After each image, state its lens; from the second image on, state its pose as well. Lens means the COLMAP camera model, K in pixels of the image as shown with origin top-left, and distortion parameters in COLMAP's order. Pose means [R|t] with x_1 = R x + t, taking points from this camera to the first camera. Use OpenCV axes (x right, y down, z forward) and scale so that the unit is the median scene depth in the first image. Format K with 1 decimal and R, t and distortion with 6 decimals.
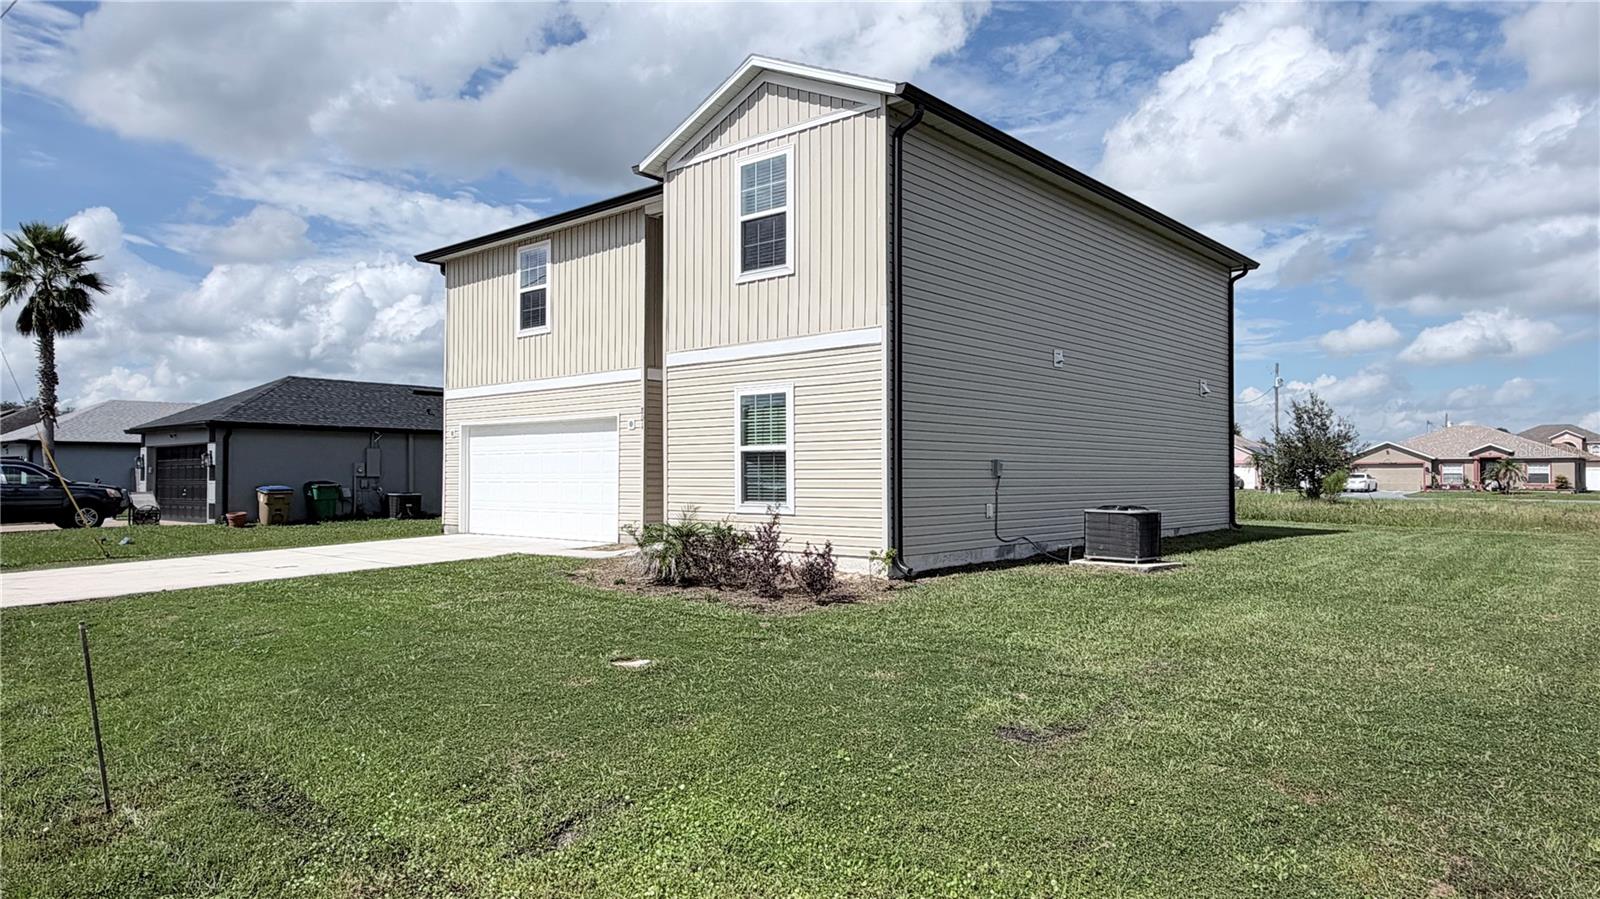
lens RADIAL K [[997.4, 0, 800.0], [0, 997.4, 449.5], [0, 0, 1]] dist [0.002399, -0.000182]
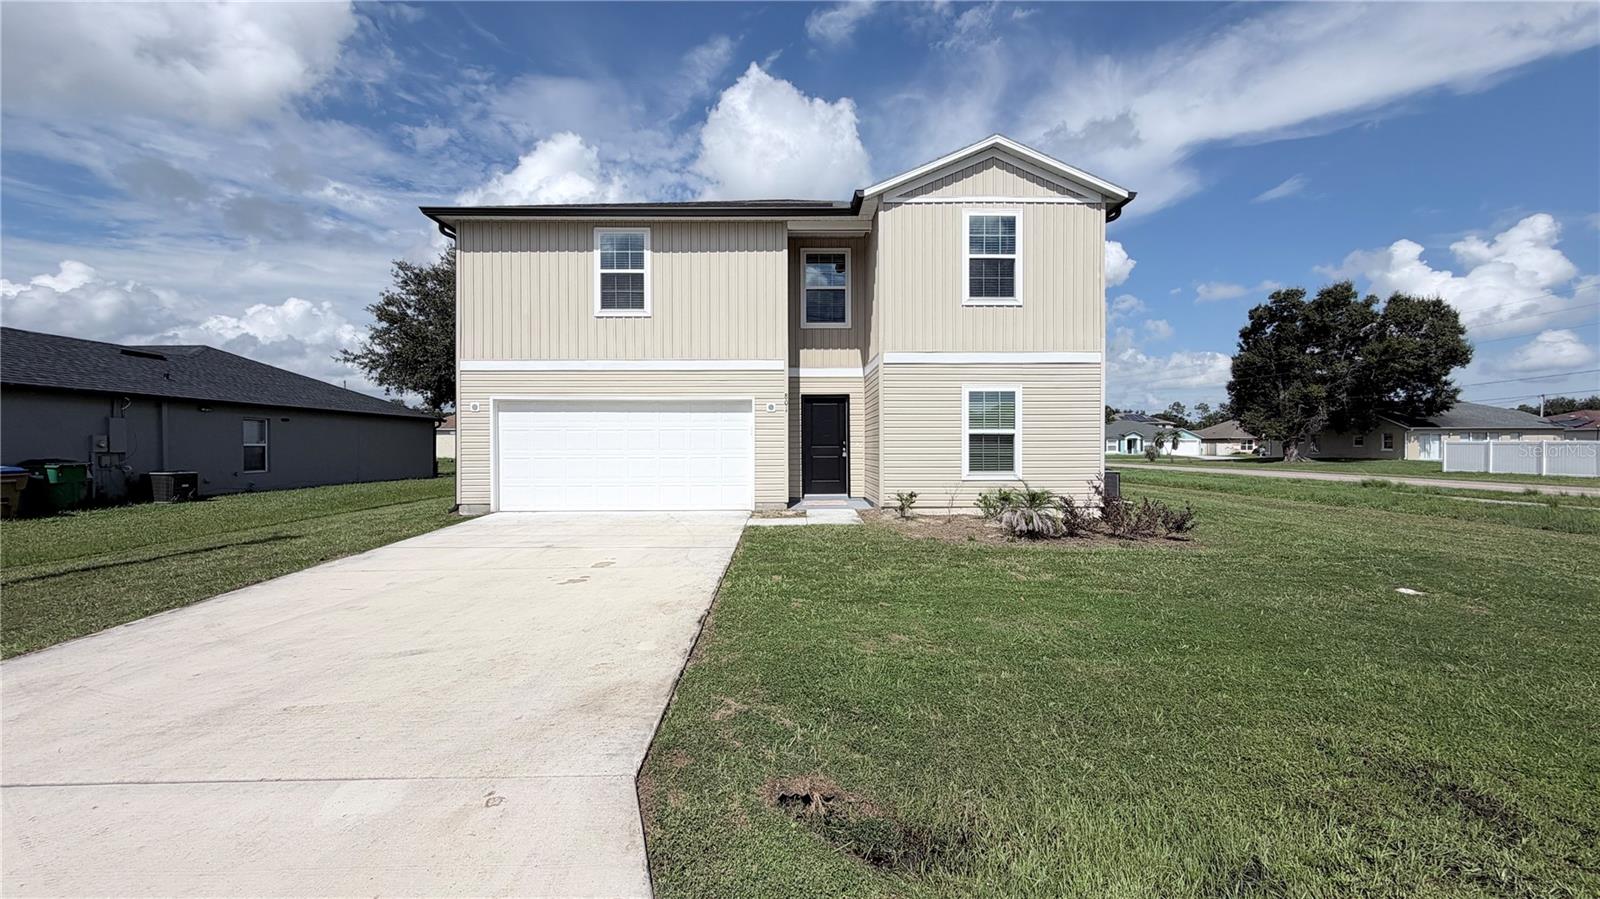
lens RADIAL K [[657.7, 0, 800.0], [0, 657.7, 449.5], [0, 0, 1]] dist [-0.001103, 0.000123]
pose [[0.744483, -0.005966, 0.667615, -0.656539], [-0.016080, 0.999510, 0.026863, 0.002576], [-0.667448, -0.030735, 0.744022, 0.406476]]
